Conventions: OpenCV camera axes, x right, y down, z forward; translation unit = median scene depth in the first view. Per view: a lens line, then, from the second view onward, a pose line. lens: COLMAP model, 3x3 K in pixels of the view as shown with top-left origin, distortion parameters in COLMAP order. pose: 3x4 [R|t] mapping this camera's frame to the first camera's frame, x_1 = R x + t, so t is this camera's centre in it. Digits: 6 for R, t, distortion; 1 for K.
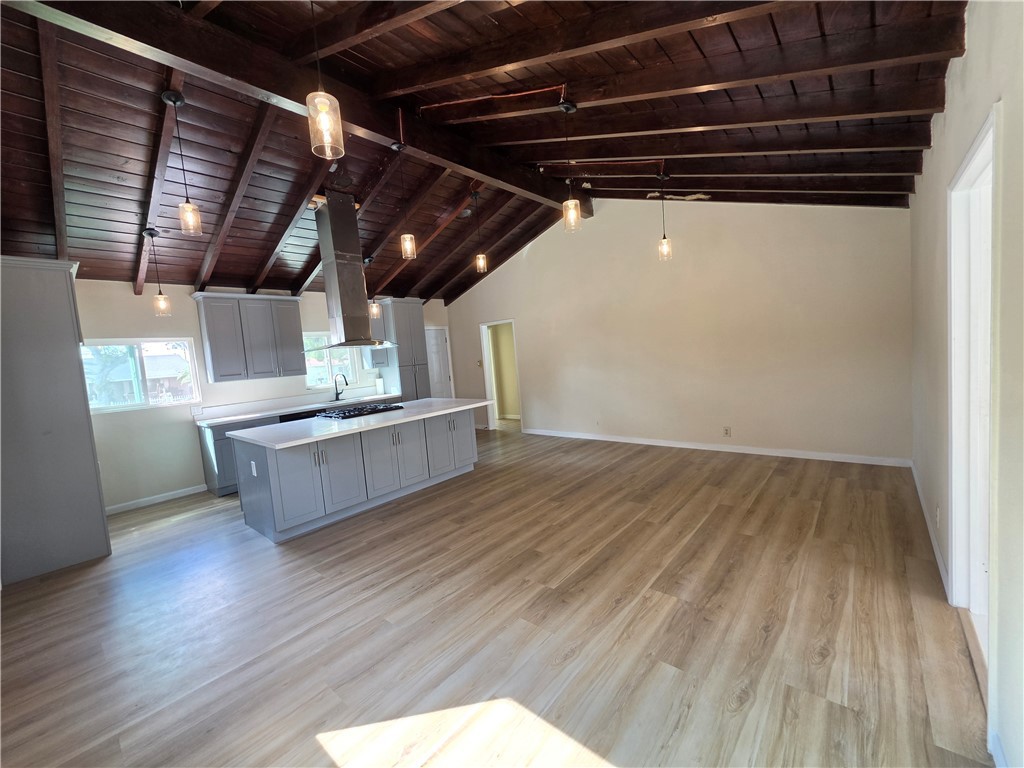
lens RADIAL K [[412.0, 0, 509.2], [0, 412.0, 383.7], [0, 0, 1]] dist [-0.001310, -0.000397]
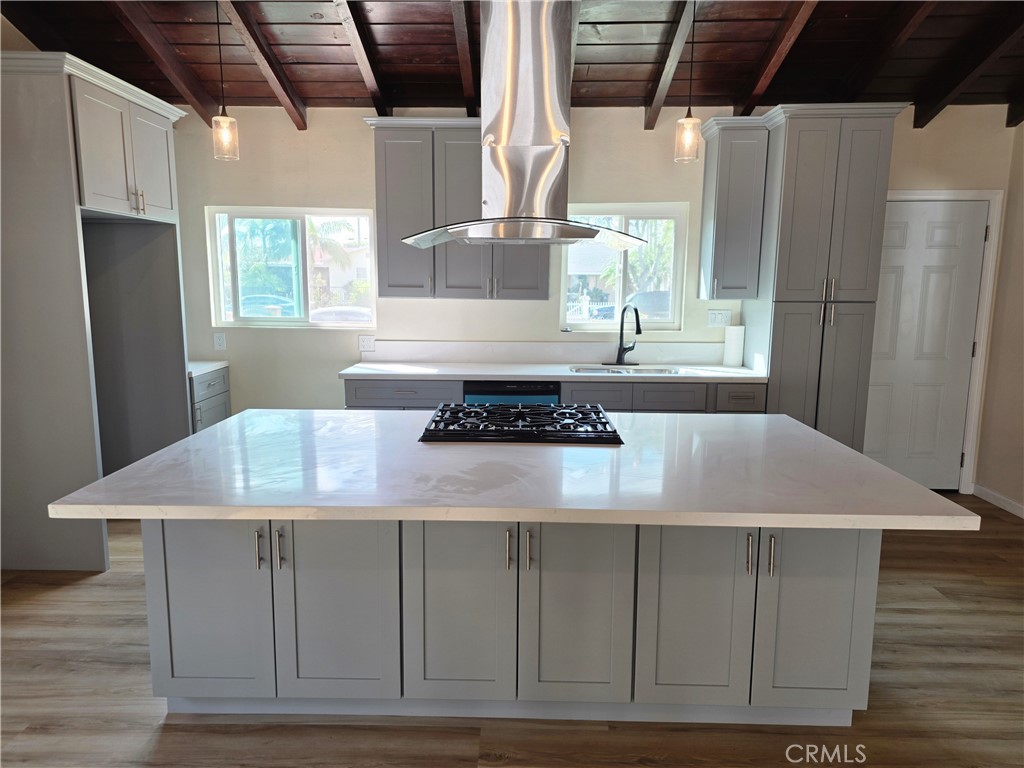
lens RADIAL K [[675.7, 0, 512.0], [0, 675.7, 384.0], [0, 0, 1]] dist [0.098517, -0.110034]
pose [[0.634540, 0.199397, -0.746726, 0.068253], [-0.112718, 0.979693, 0.165822, -0.057098], [0.764626, -0.021052, 0.644130, 0.557751]]
